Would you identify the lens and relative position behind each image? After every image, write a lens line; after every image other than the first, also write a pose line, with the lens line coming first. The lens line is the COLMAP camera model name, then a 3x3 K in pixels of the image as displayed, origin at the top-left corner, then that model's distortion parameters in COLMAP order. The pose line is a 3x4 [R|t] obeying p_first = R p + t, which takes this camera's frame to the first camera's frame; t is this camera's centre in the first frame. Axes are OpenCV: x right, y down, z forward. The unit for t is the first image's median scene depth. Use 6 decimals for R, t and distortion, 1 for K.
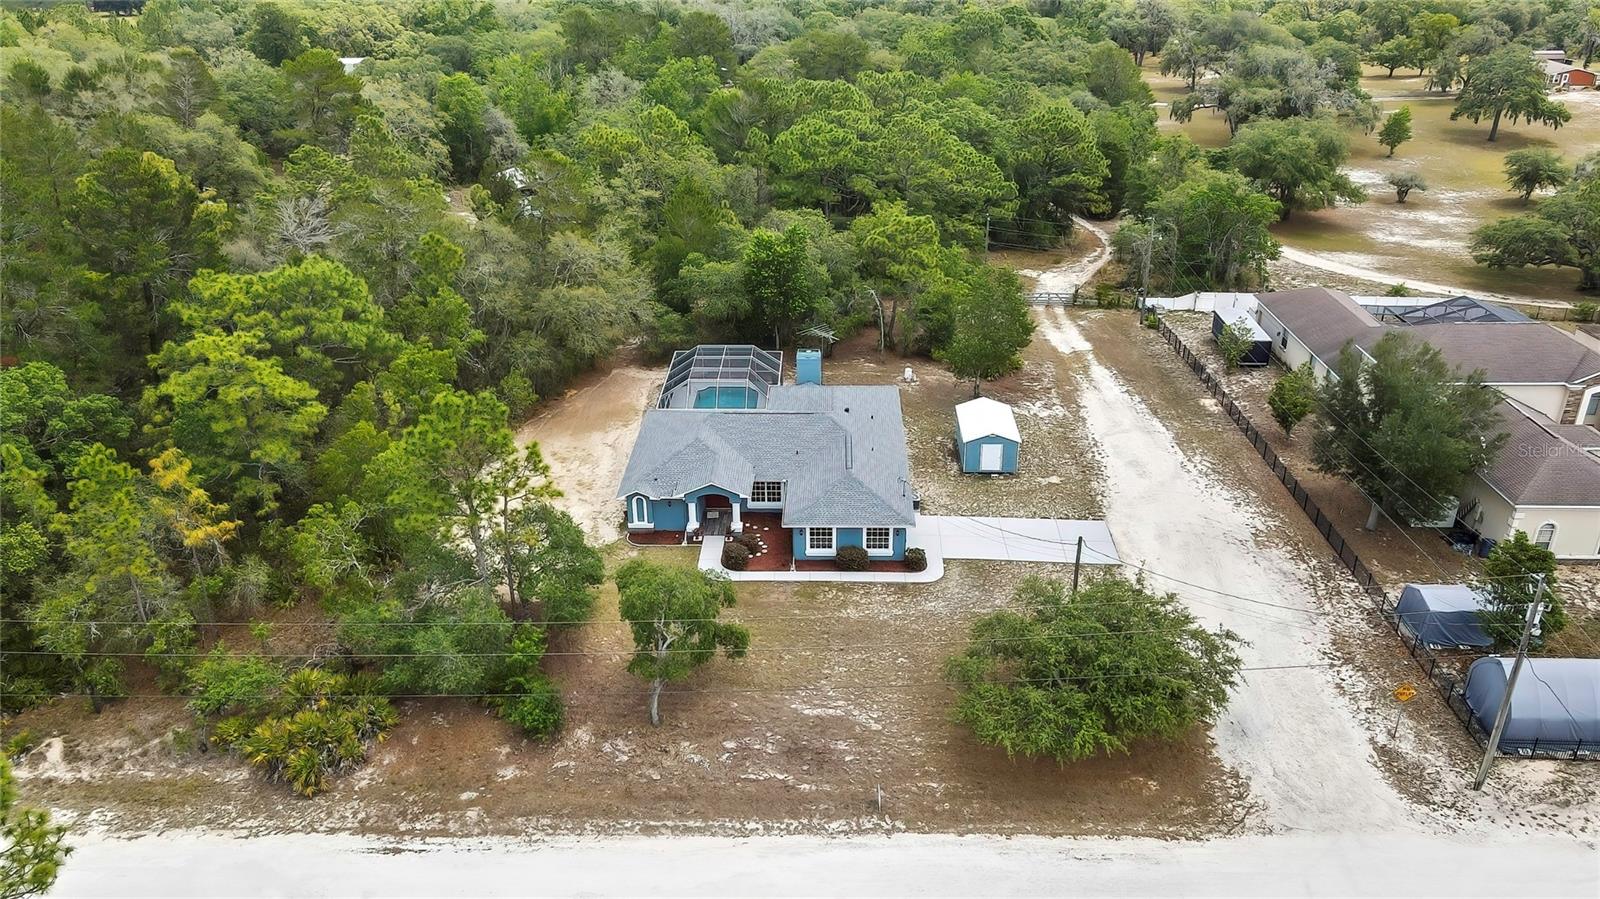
lens RADIAL K [[1176.9, 0, 797.5], [0, 1176.9, 448.6], [0, 0, 1]] dist [-0.002230, 0.040626]
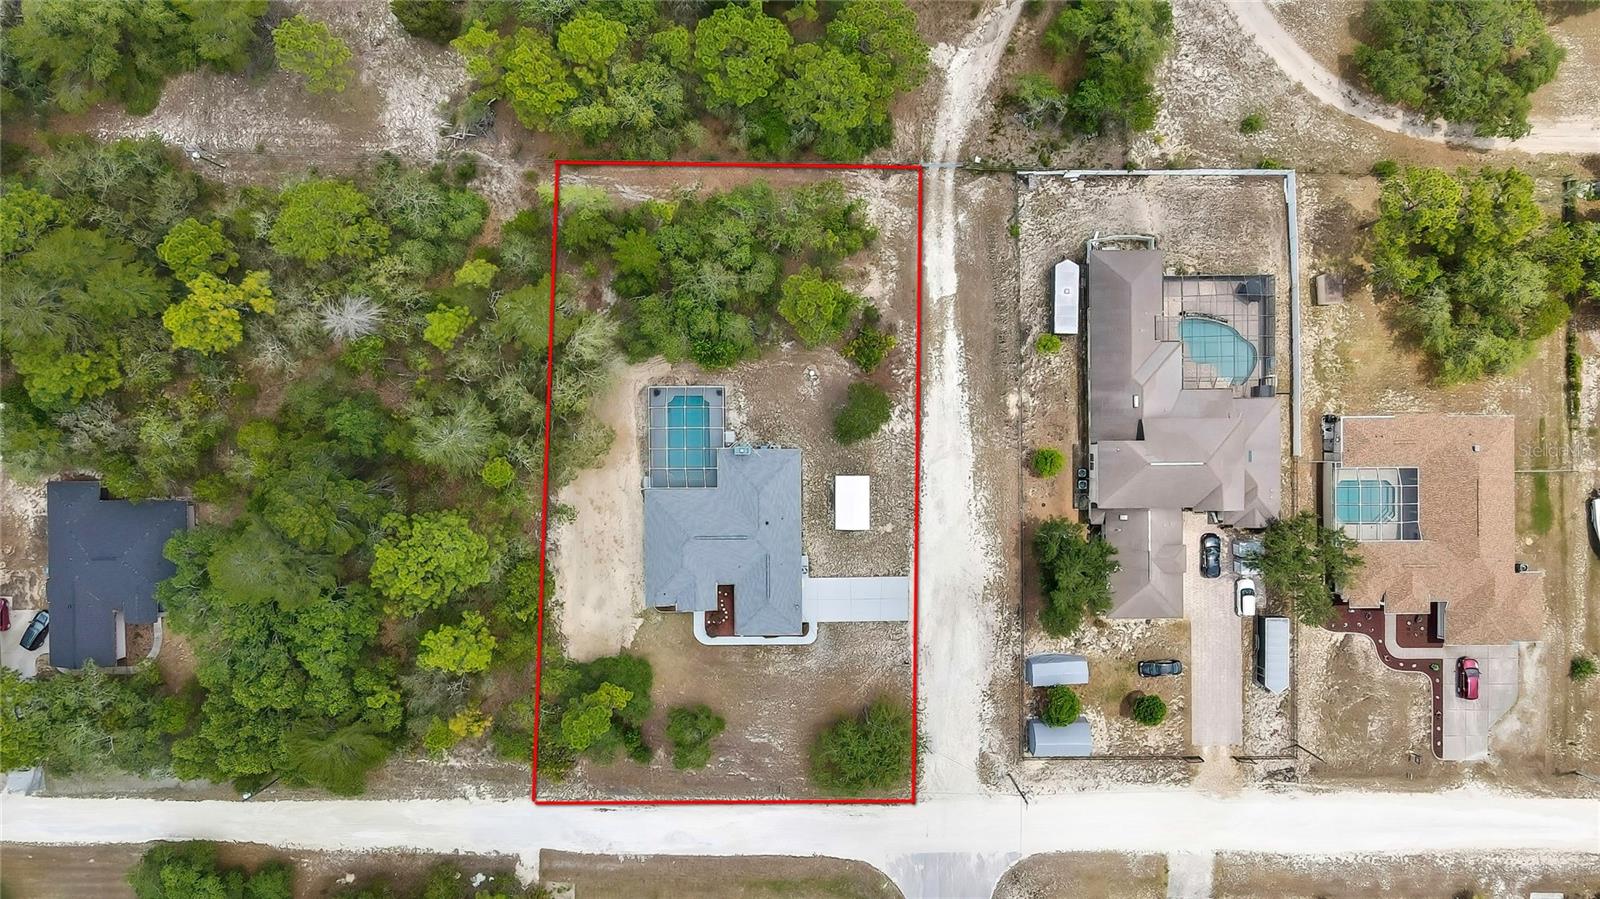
lens RADIAL K [[1176.9, 0, 797.5], [0, 1176.9, 448.6], [0, 0, 1]] dist [-0.002230, 0.040626]
pose [[0.999303, -0.036003, -0.009838, 0.115224], [0.024057, 0.419796, 0.907299, -1.742461], [-0.028536, -0.906904, 0.420370, 0.418629]]
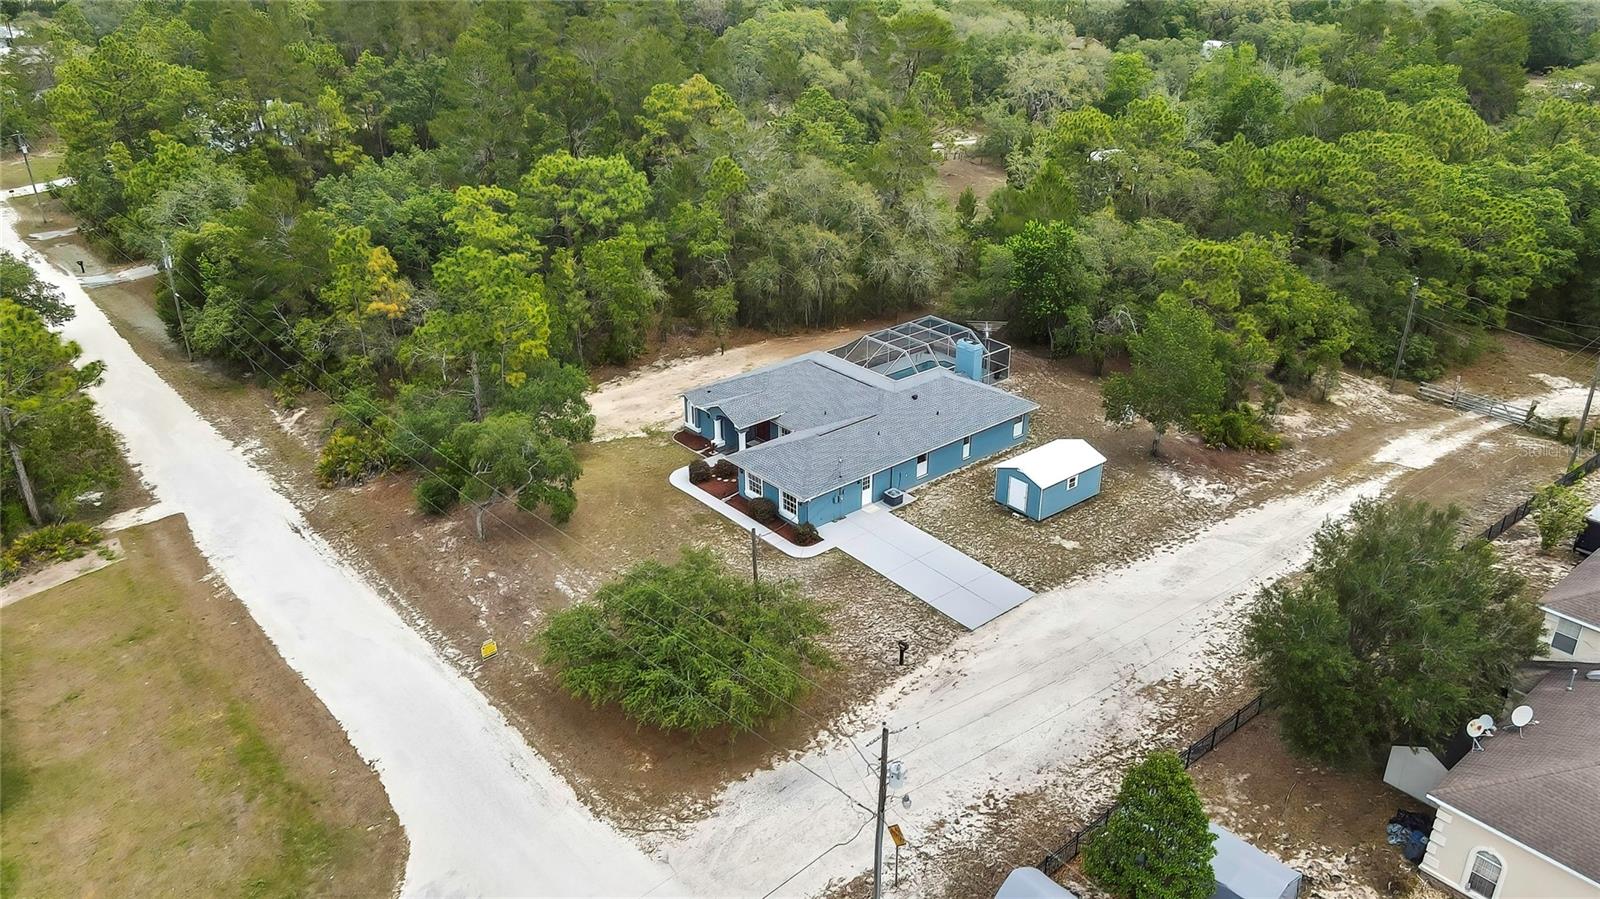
lens RADIAL K [[1176.9, 0, 797.5], [0, 1176.9, 448.6], [0, 0, 1]] dist [-0.002230, 0.040626]
pose [[0.667335, 0.325212, -0.670001, 0.704272], [-0.320061, 0.937543, 0.136286, -0.103187], [0.672476, 0.123493, 0.729743, 0.241321]]
